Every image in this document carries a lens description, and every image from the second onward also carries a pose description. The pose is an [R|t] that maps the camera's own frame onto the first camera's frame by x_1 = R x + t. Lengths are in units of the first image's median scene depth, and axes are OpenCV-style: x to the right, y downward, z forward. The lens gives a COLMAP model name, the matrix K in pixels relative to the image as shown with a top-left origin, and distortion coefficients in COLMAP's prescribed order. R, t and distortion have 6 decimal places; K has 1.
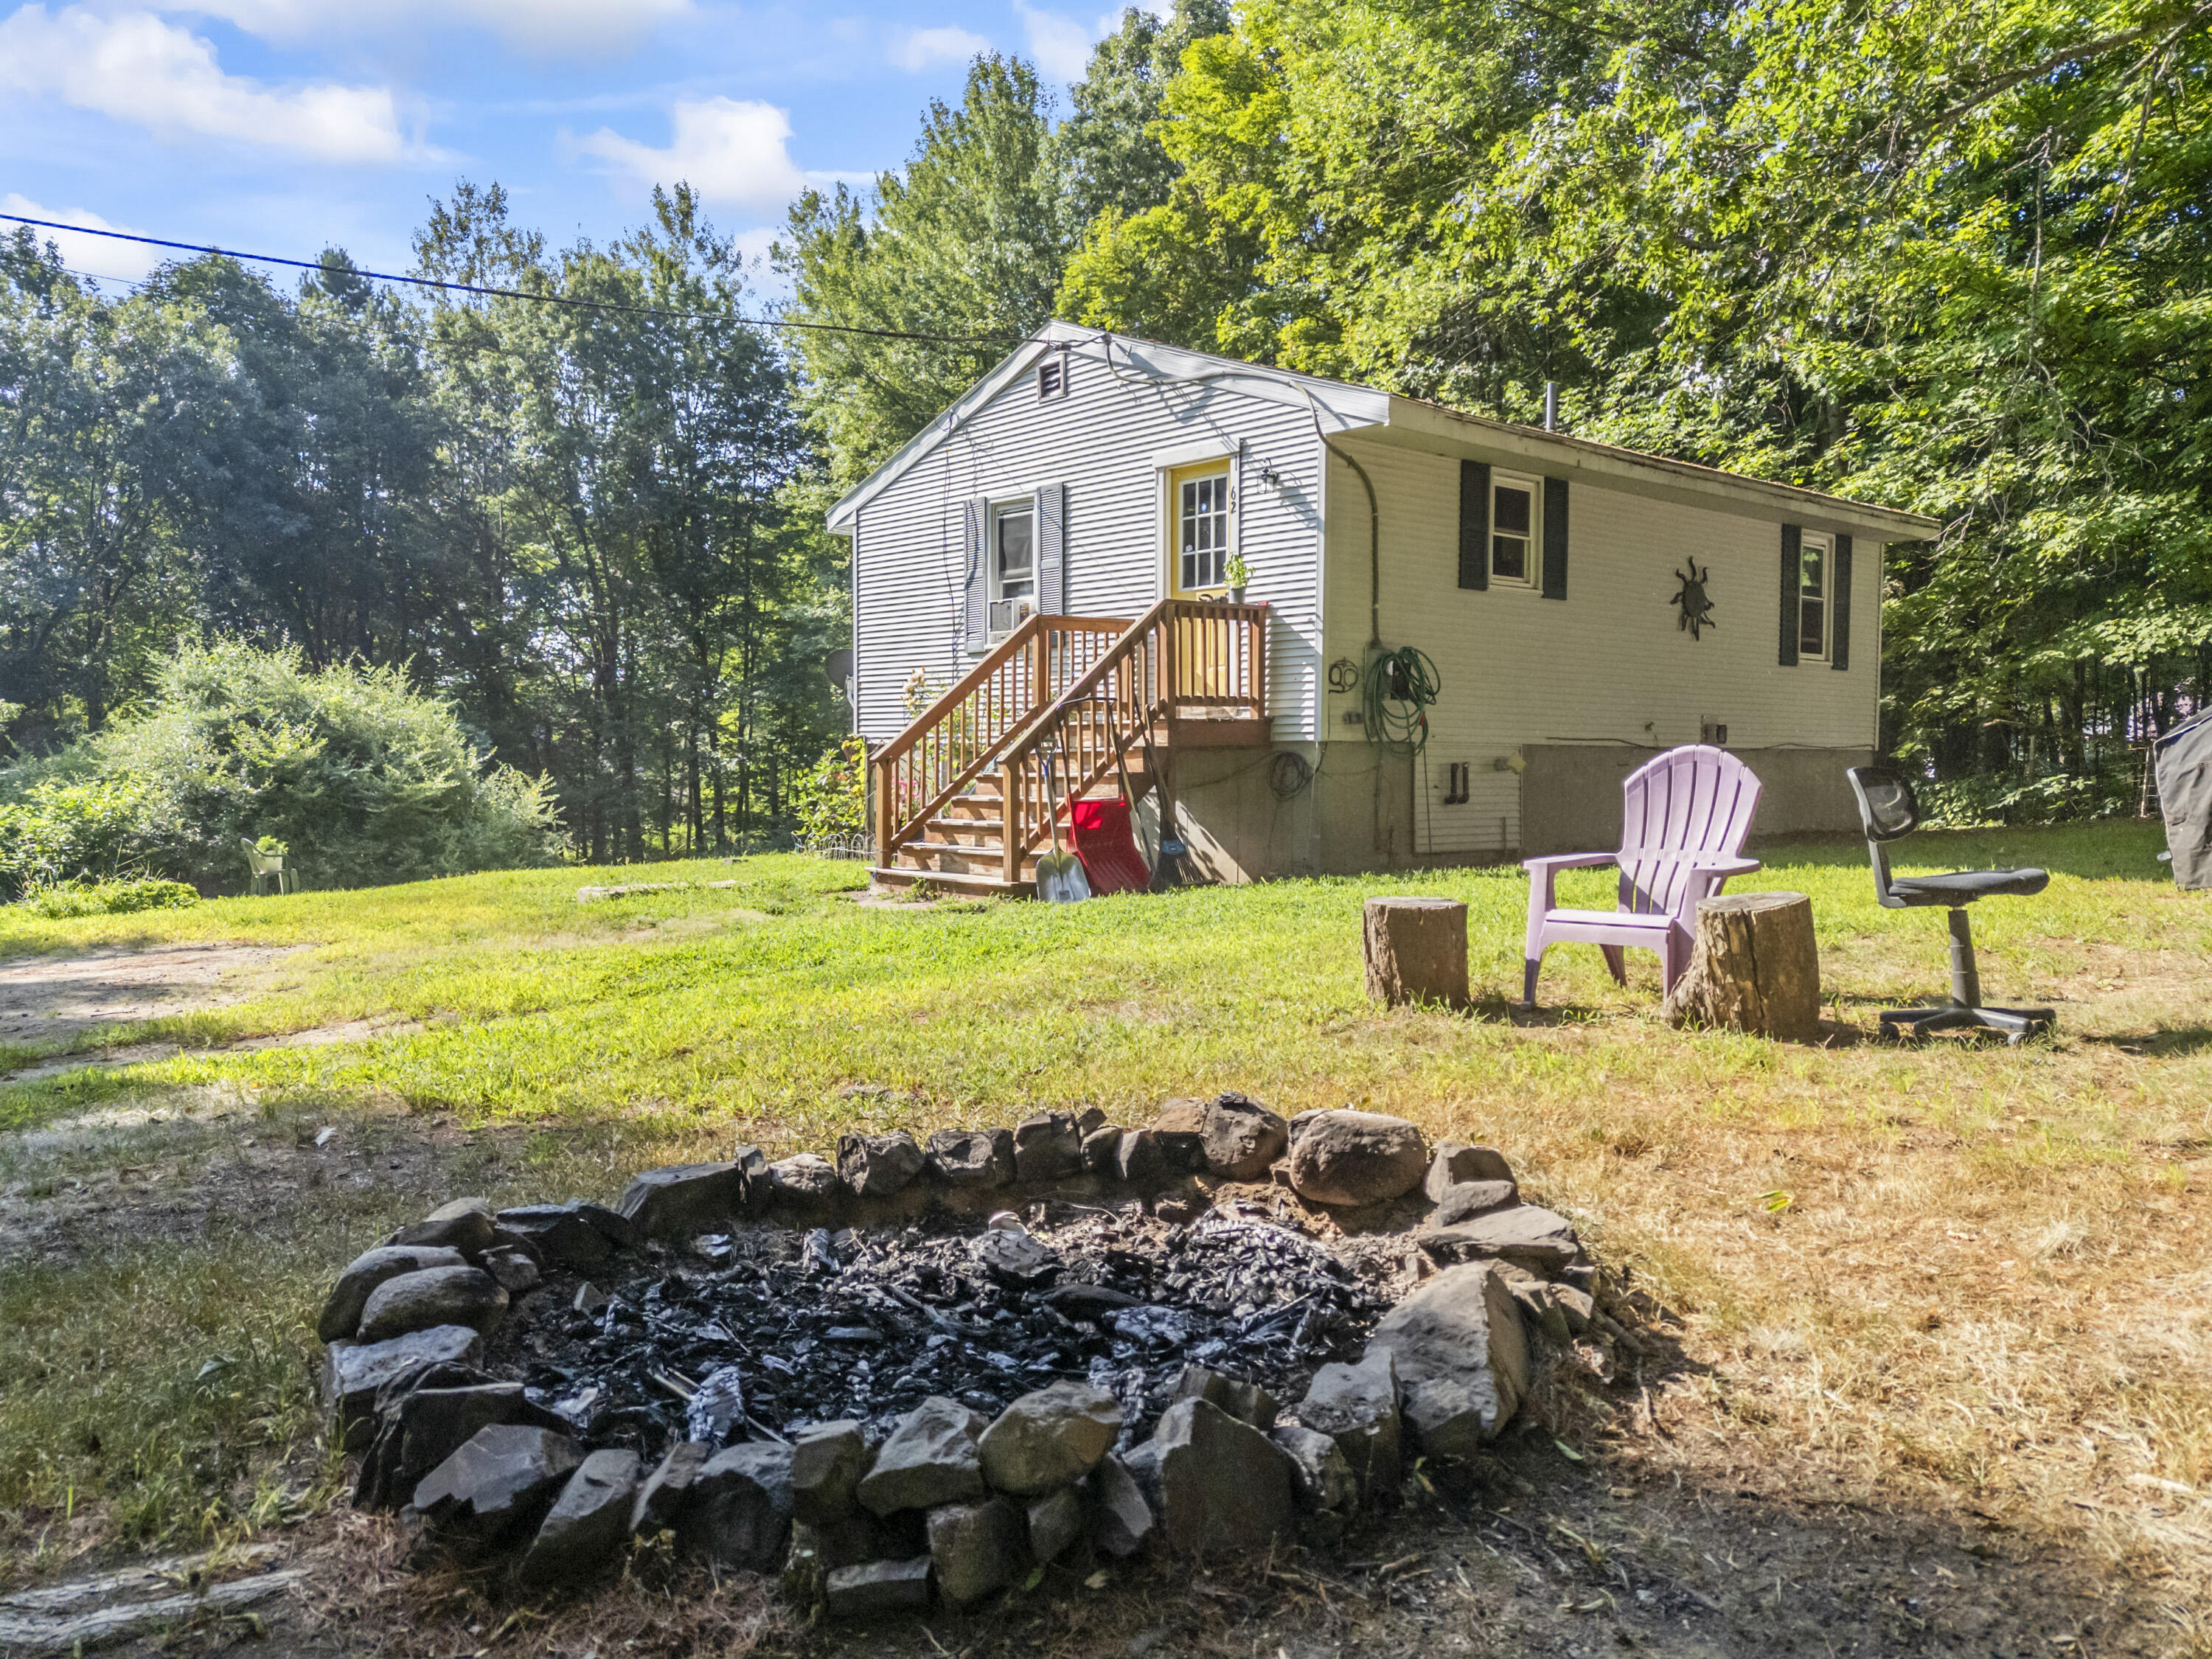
lens RADIAL K [[1623.5, 0, 1099.1], [0, 1623.5, 851.5], [0, 0, 1]] dist [0.056769, -0.041365]
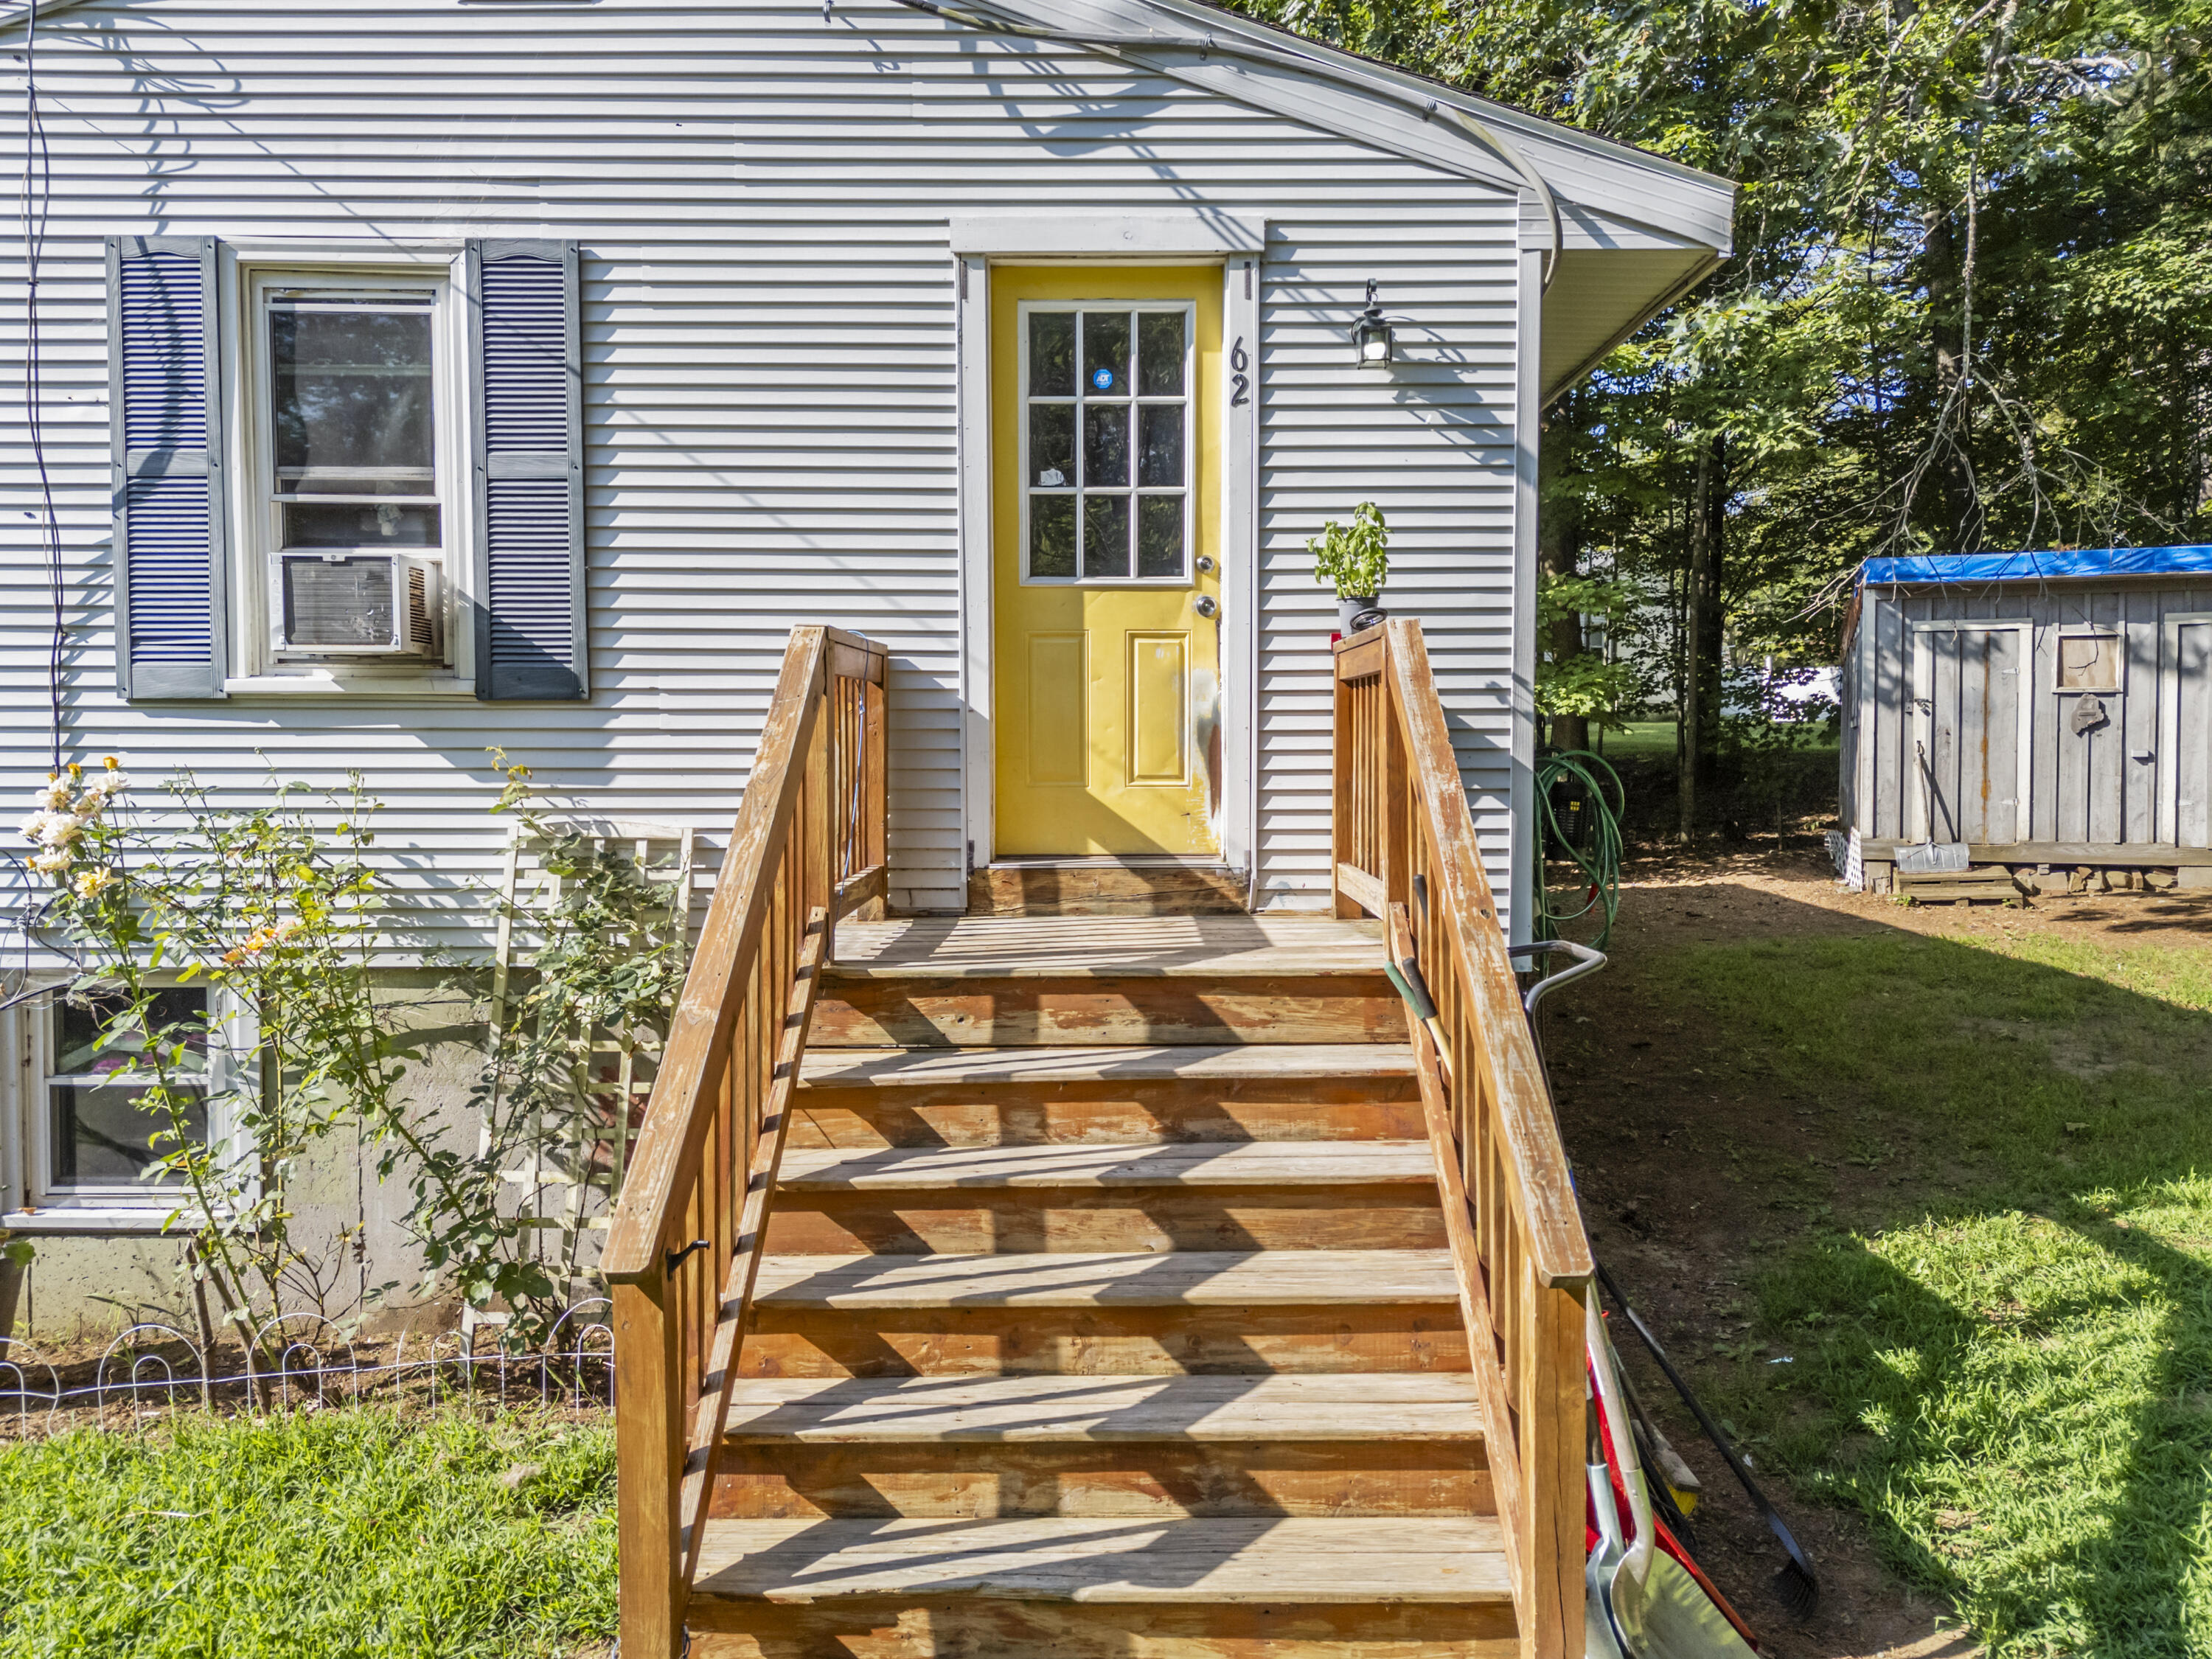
lens RADIAL K [[1623.5, 0, 1098.2], [0, 1623.5, 827.0], [0, 0, 1]] dist [0.056769, -0.041365]
pose [[0.660462, -0.031985, 0.750178, -0.186577], [0.045641, 0.998955, 0.002409, -0.080996], [-0.749471, 0.032648, 0.661232, 0.580779]]
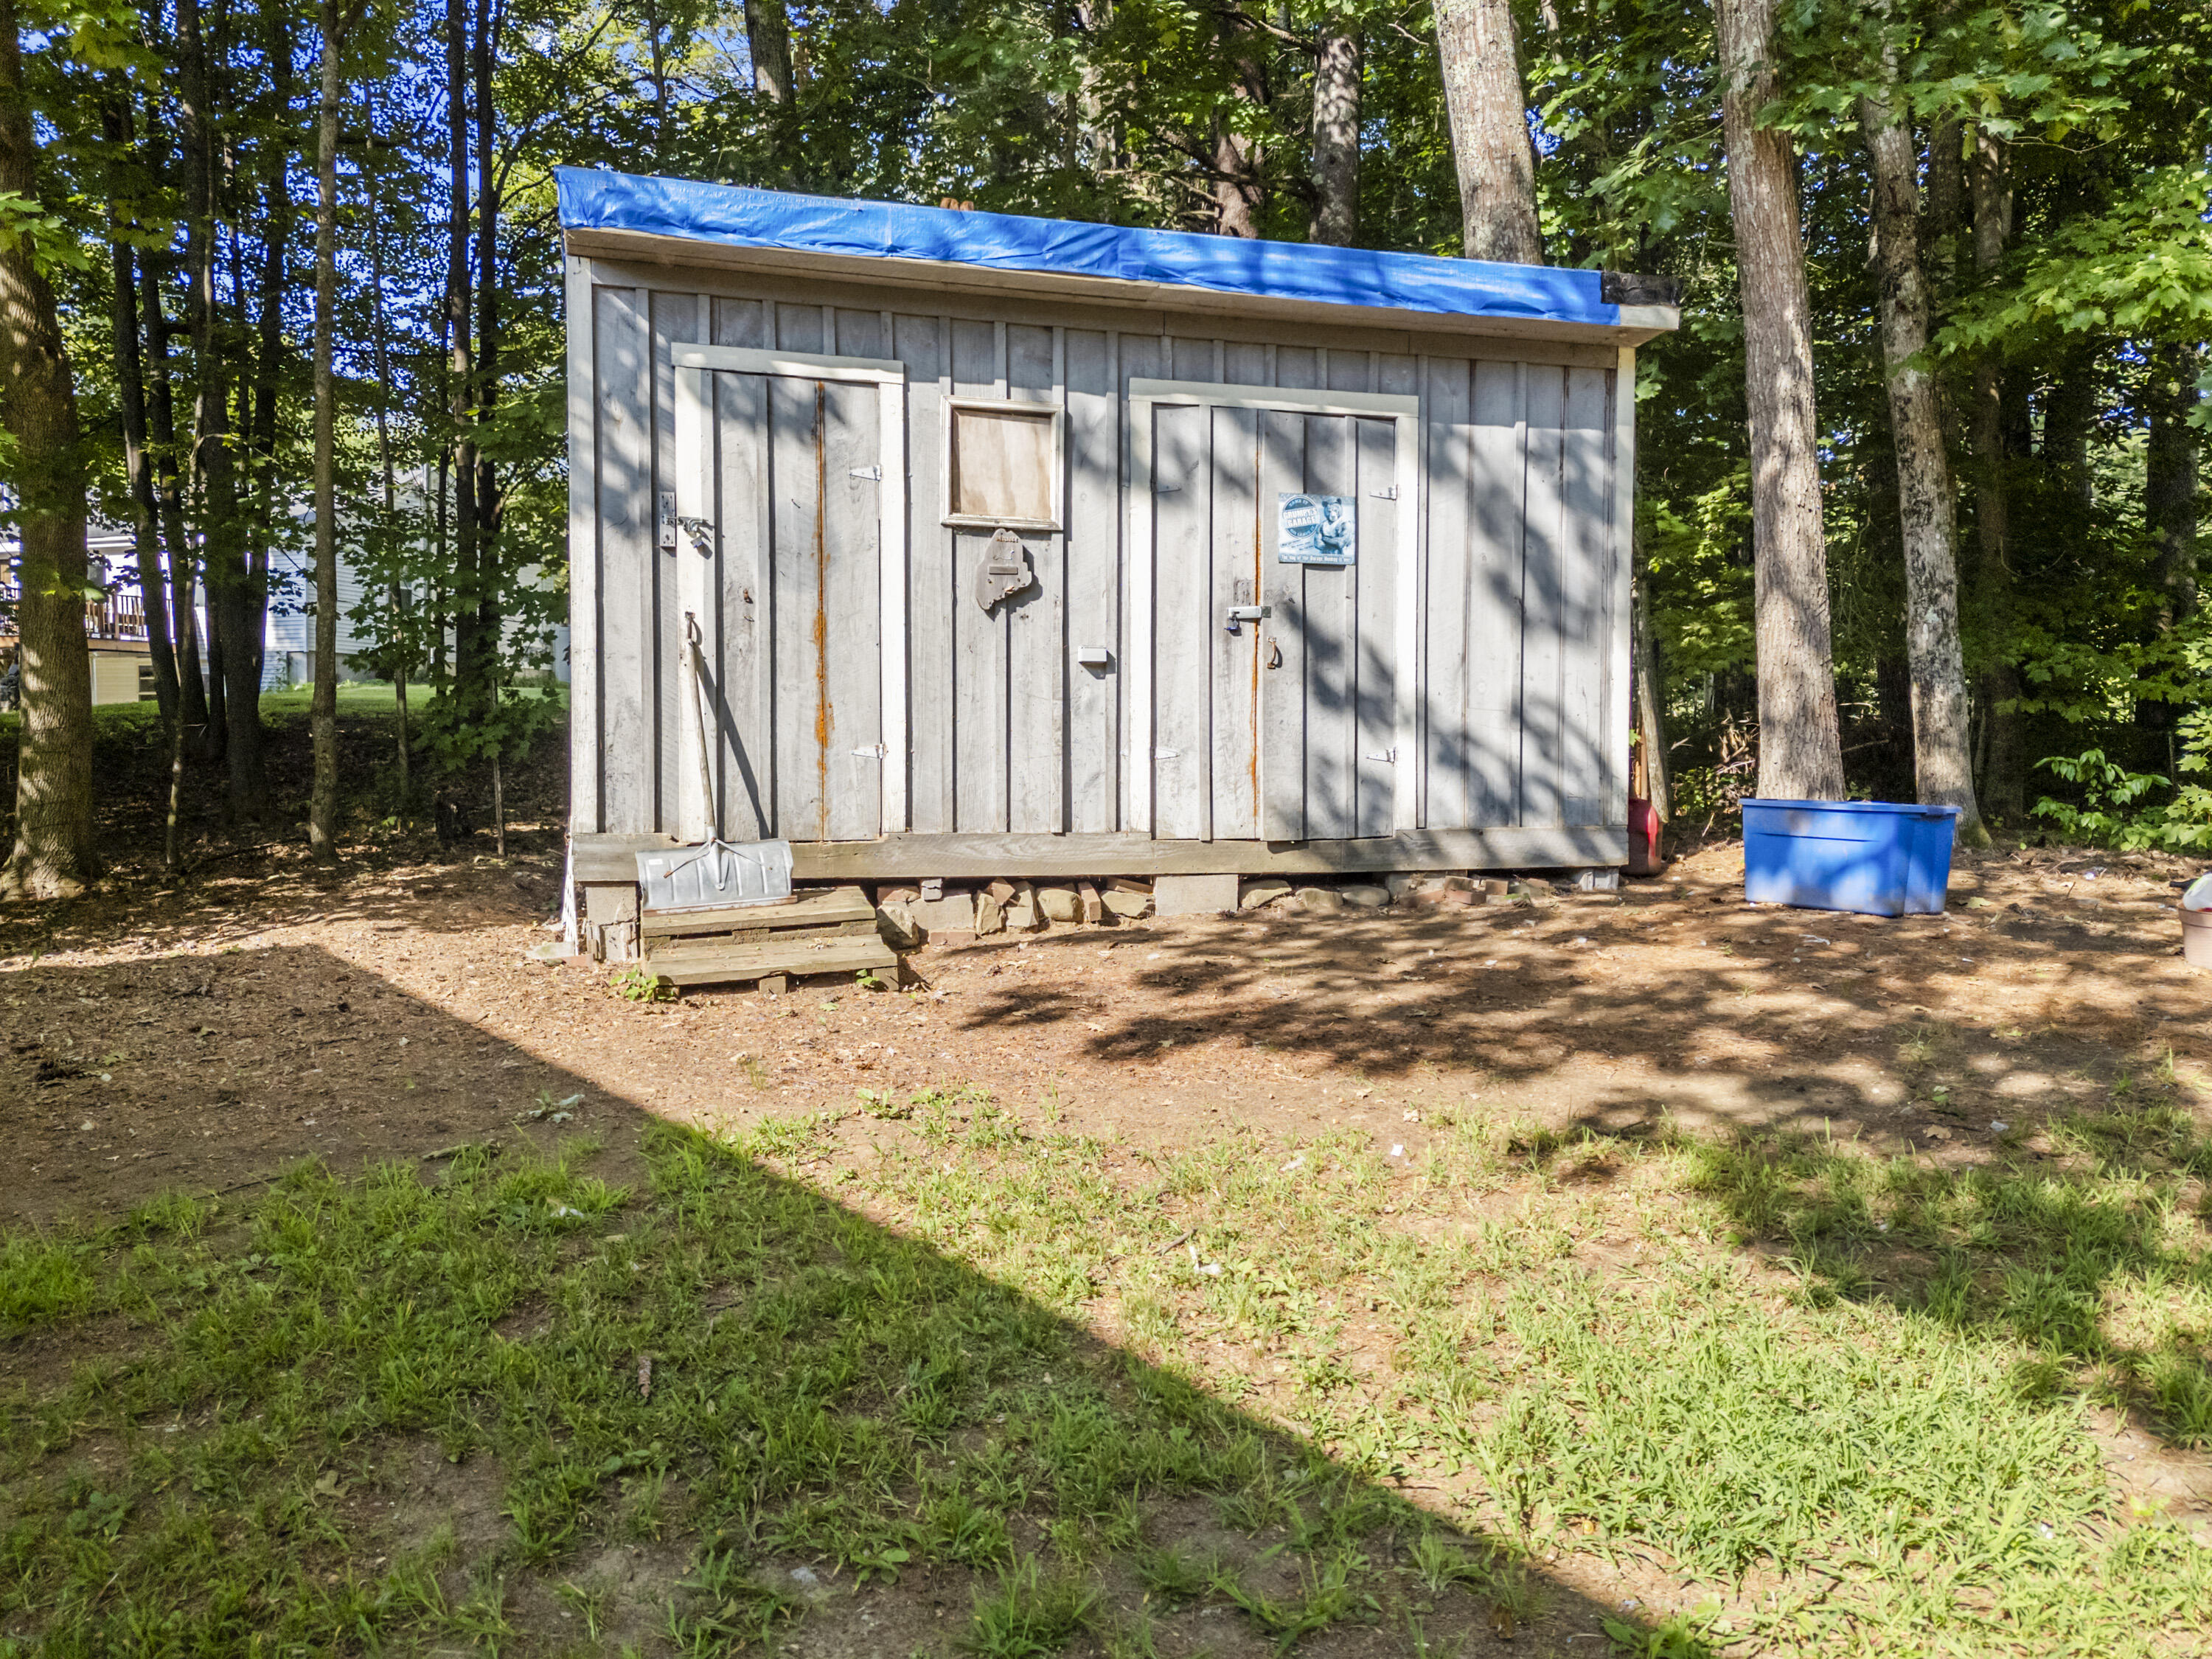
lens RADIAL K [[1623.5, 0, 1127.2], [0, 1623.5, 832.6], [0, 0, 1]] dist [0.056769, -0.041365]
pose [[0.059135, -0.045206, 0.997226, 0.367742], [0.048099, 0.997943, 0.042386, -0.064152], [-0.997091, 0.045459, 0.061188, 0.702880]]
